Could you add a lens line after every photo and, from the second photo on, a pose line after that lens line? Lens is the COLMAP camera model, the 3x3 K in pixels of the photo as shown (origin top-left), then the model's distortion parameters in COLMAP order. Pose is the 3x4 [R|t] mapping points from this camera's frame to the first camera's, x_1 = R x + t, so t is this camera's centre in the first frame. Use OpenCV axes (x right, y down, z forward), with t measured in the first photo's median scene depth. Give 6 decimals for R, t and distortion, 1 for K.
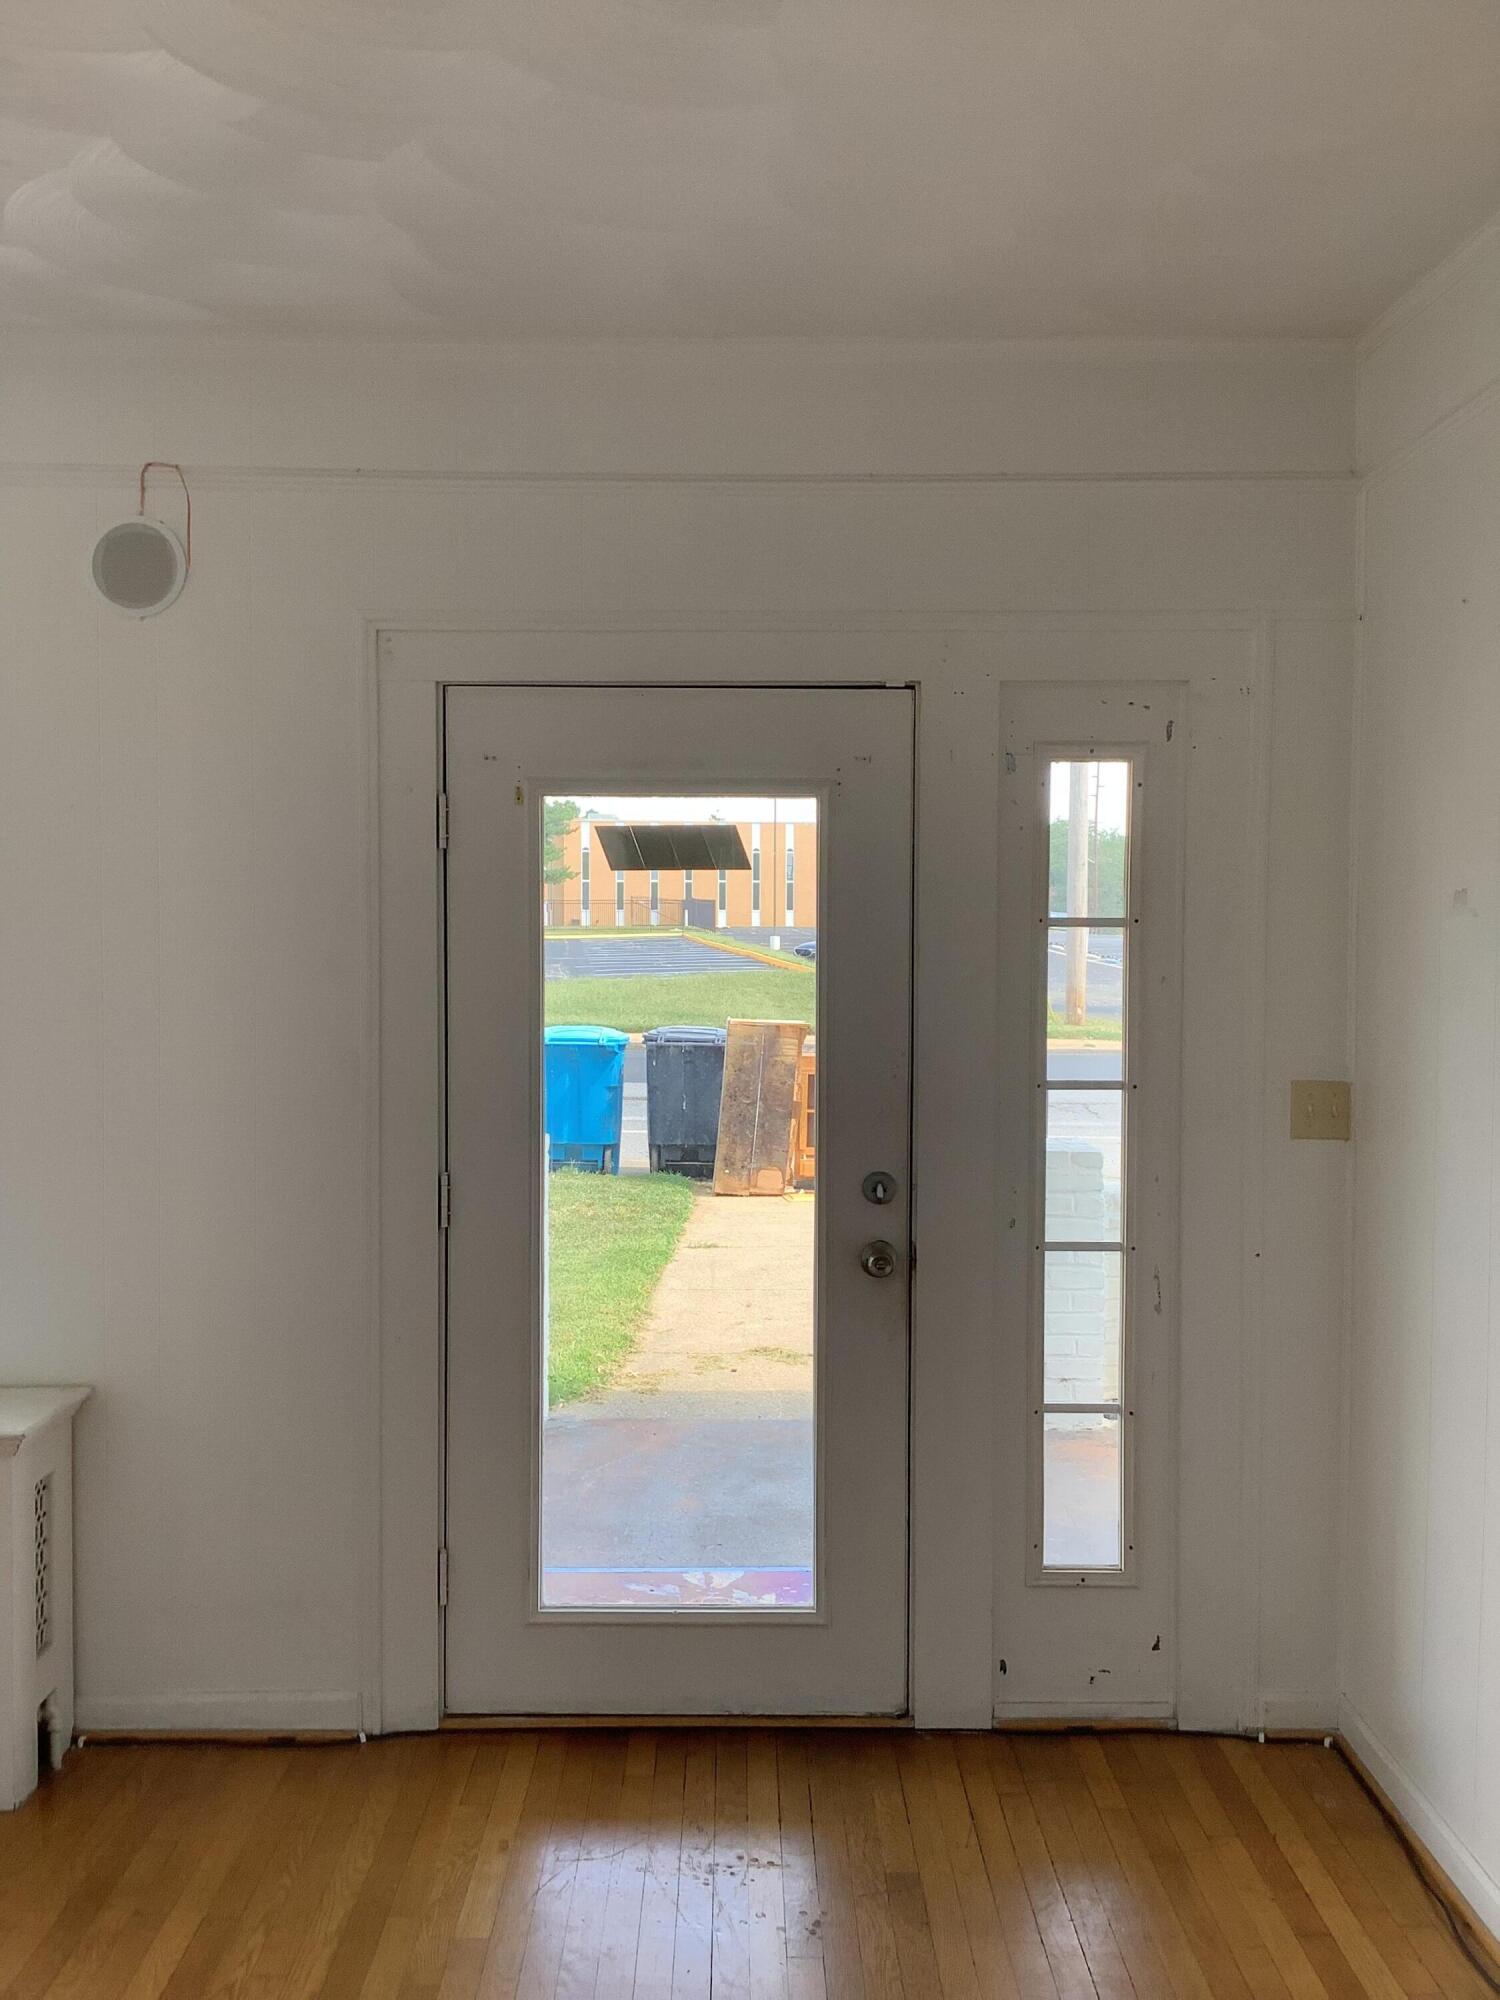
lens RADIAL K [[1812.8, 0, 753.3], [0, 1812.8, 999.2], [0, 0, 1]] dist [0.022879, -0.051909]
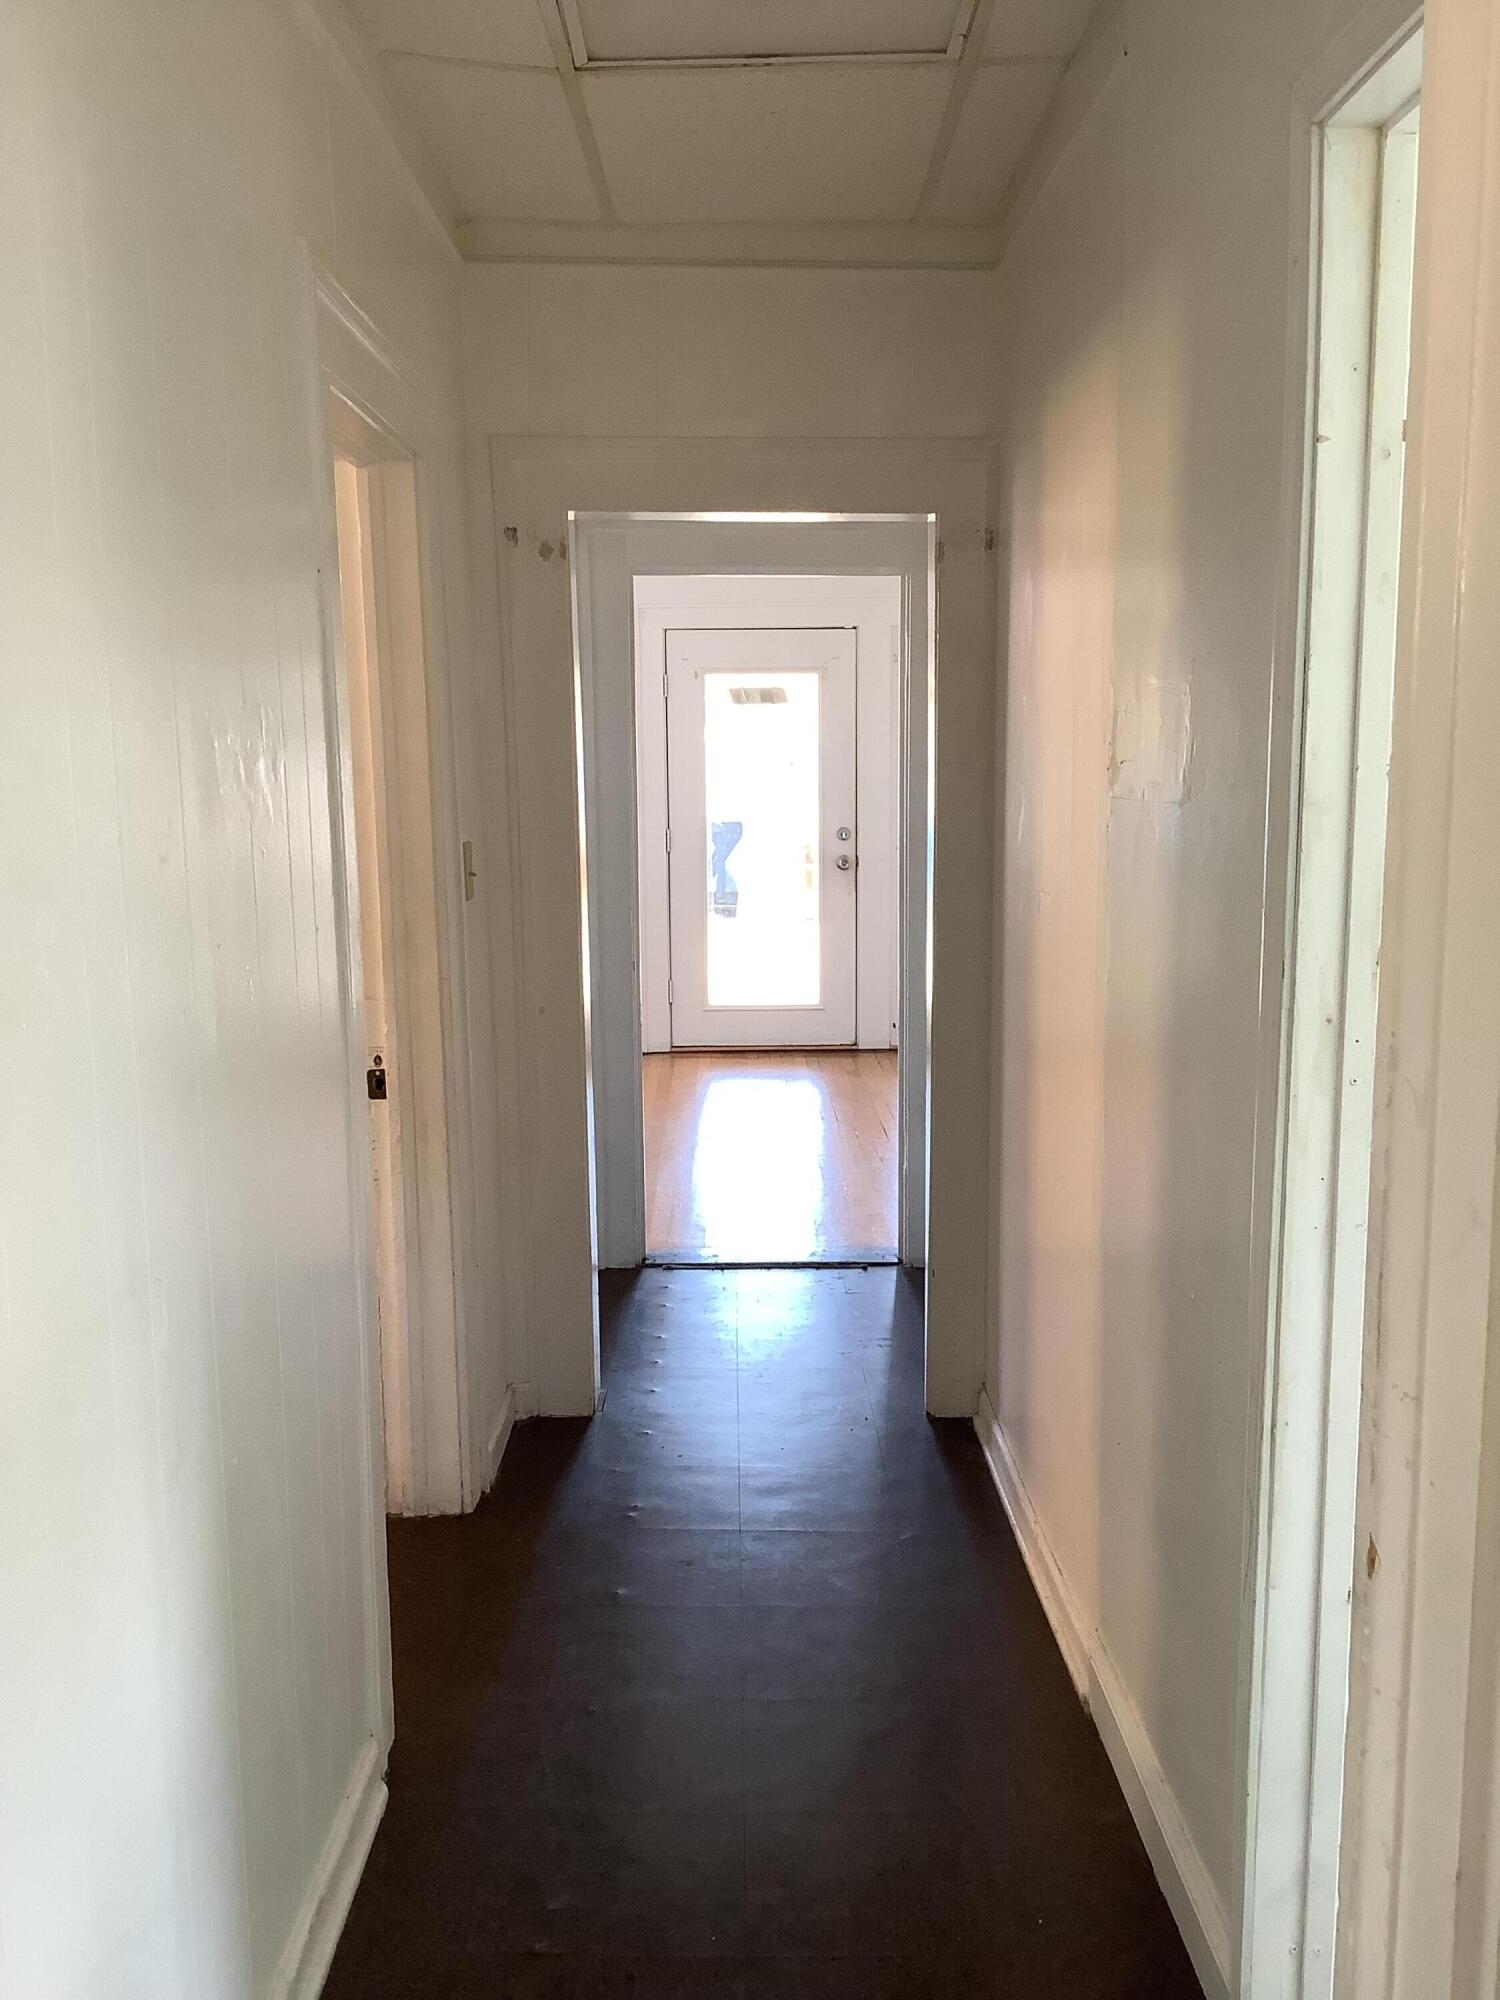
lens RADIAL K [[1812.8, 0, 749.0], [0, 1812.8, 999.6], [0, 0, 1]] dist [0.022879, -0.051909]
pose [[0.999873, -0.013313, -0.008761, -0.041150], [0.014177, 0.994119, 0.107361, 0.061374], [0.007280, -0.107471, 0.994182, -1.489220]]
